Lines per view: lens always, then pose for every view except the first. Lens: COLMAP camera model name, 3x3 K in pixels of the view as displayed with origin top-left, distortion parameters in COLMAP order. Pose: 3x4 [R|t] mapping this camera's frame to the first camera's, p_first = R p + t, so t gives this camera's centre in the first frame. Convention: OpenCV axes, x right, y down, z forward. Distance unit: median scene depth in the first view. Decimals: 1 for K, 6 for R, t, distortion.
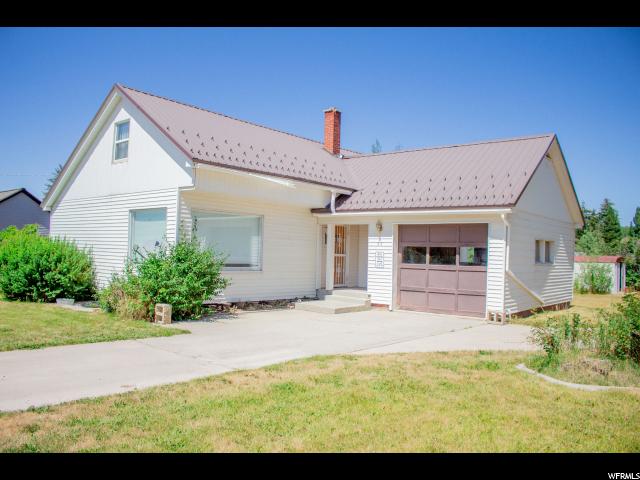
lens RADIAL K [[520.5, 0, 320.0], [0, 520.5, 240.0], [0, 0, 1]] dist [-0.160195, 0.121575]
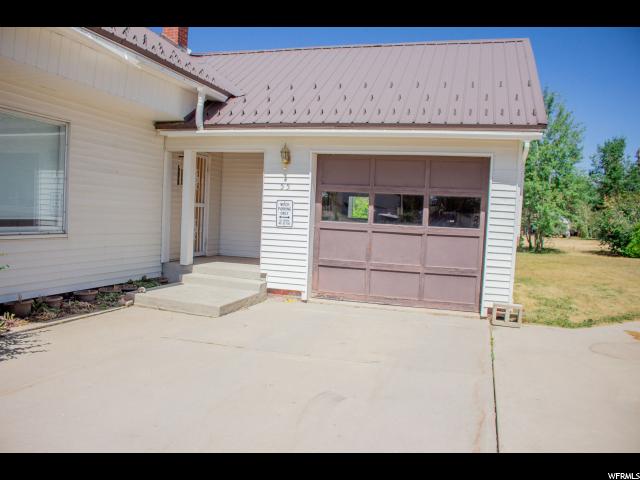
lens RADIAL K [[520.5, 0, 320.0], [0, 520.5, 240.0], [0, 0, 1]] dist [-0.160195, 0.121575]
pose [[0.921654, -0.005259, 0.387978, -0.073194], [-0.030033, 0.995942, 0.084843, 0.016860], [-0.386850, -0.089848, 0.917755, 0.451102]]
